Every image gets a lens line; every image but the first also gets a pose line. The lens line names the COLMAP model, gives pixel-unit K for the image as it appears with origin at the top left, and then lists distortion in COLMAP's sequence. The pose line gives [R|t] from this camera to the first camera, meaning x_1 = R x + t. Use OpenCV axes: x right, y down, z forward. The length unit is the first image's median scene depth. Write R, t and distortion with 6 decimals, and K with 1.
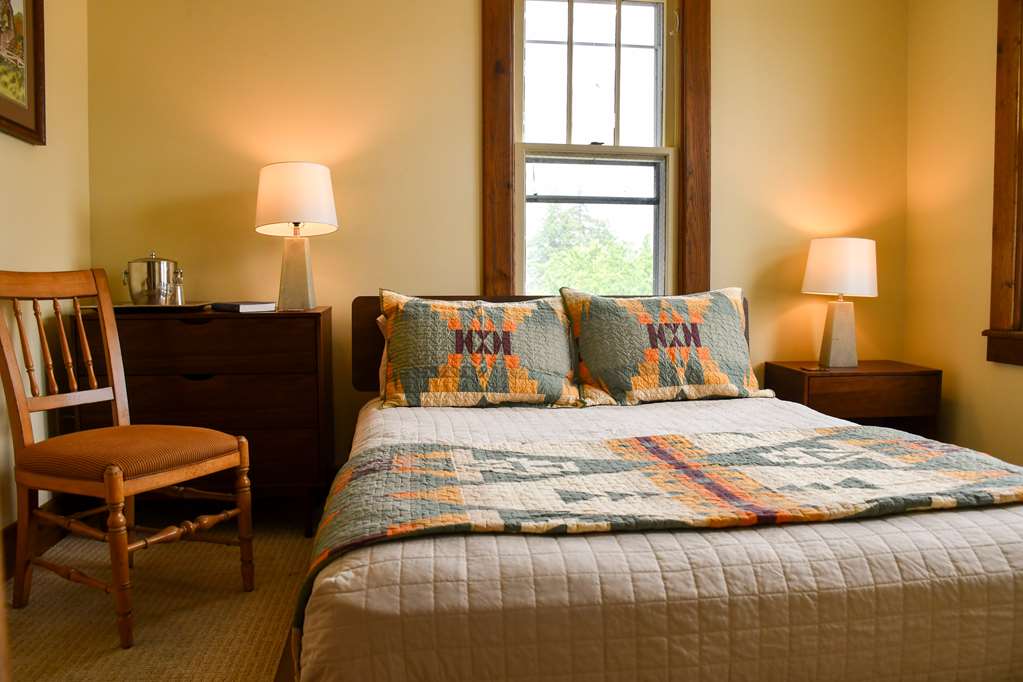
lens RADIAL K [[826.0, 0, 474.0], [0, 826.0, 345.7], [0, 0, 1]] dist [-0.100576, 0.013534]
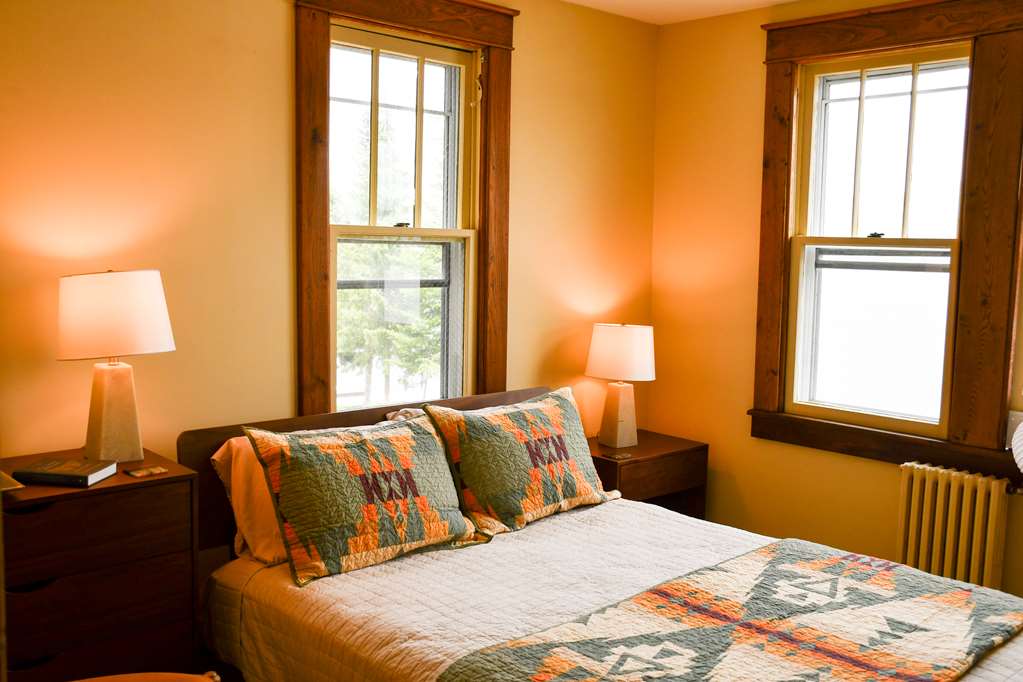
lens RADIAL K [[992.5, 0, 477.8], [0, 992.5, 337.7], [0, 0, 1]] dist [-0.060907, 0.142113]
pose [[0.808625, -0.047806, 0.586379, -0.523552], [0.031459, 0.998781, 0.038046, -0.198730], [-0.587483, -0.012318, 0.809143, 0.085452]]
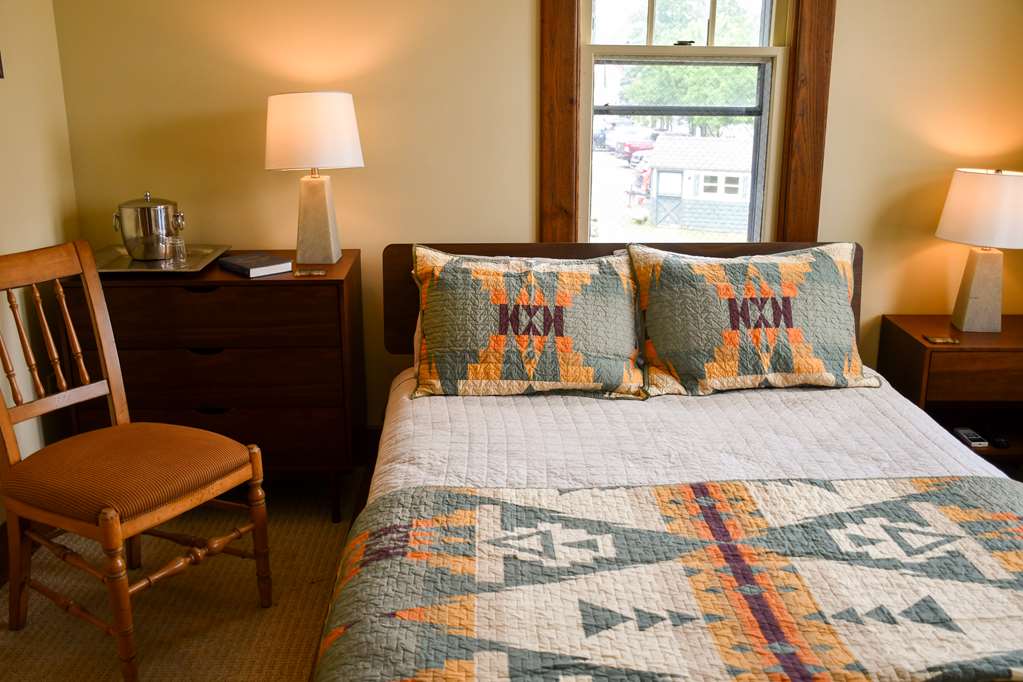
lens RADIAL K [[992.5, 0, 477.8], [0, 992.5, 337.7], [0, 0, 1]] dist [-0.060907, 0.142113]
pose [[0.996601, 0.018560, -0.080261, 0.038305], [-0.003046, 0.981925, 0.189246, -0.179405], [0.082322, -0.188358, 0.978644, -0.014261]]
